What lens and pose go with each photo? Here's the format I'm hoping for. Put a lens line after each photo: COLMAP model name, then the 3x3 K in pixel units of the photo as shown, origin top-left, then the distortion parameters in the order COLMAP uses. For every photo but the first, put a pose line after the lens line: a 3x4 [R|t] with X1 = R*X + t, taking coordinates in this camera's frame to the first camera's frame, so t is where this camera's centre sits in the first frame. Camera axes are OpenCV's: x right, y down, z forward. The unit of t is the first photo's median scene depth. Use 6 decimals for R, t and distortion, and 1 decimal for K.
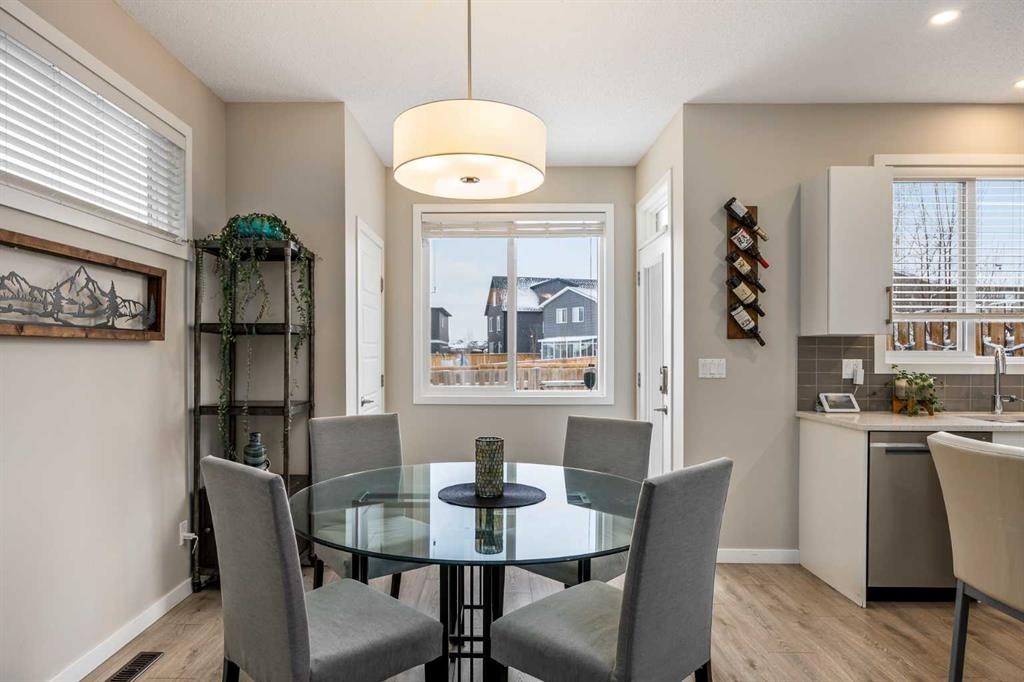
lens RADIAL K [[496.4, 0, 519.5], [0, 496.4, 344.4], [0, 0, 1]] dist [-0.011808, -0.000231]
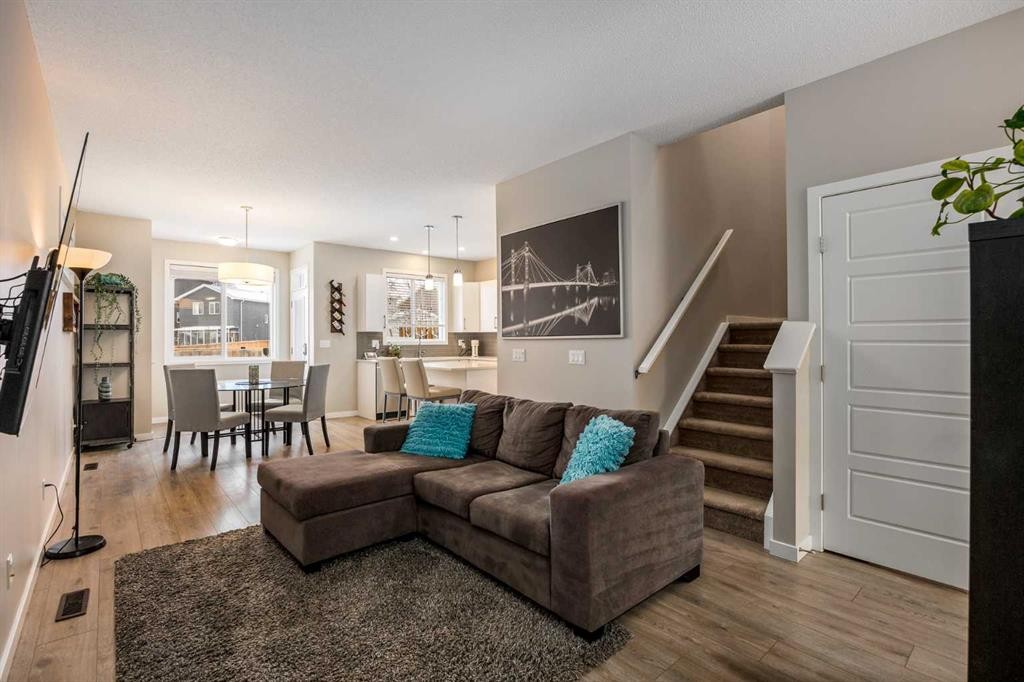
lens RADIAL K [[496.4, 0, 519.5], [0, 496.4, 344.4], [0, 0, 1]] dist [-0.011808, -0.000231]
pose [[0.736993, -0.011097, 0.675809, -0.626718], [-0.005650, 0.999729, 0.022577, -0.014172], [-0.675877, -0.020457, 0.736730, -1.630250]]
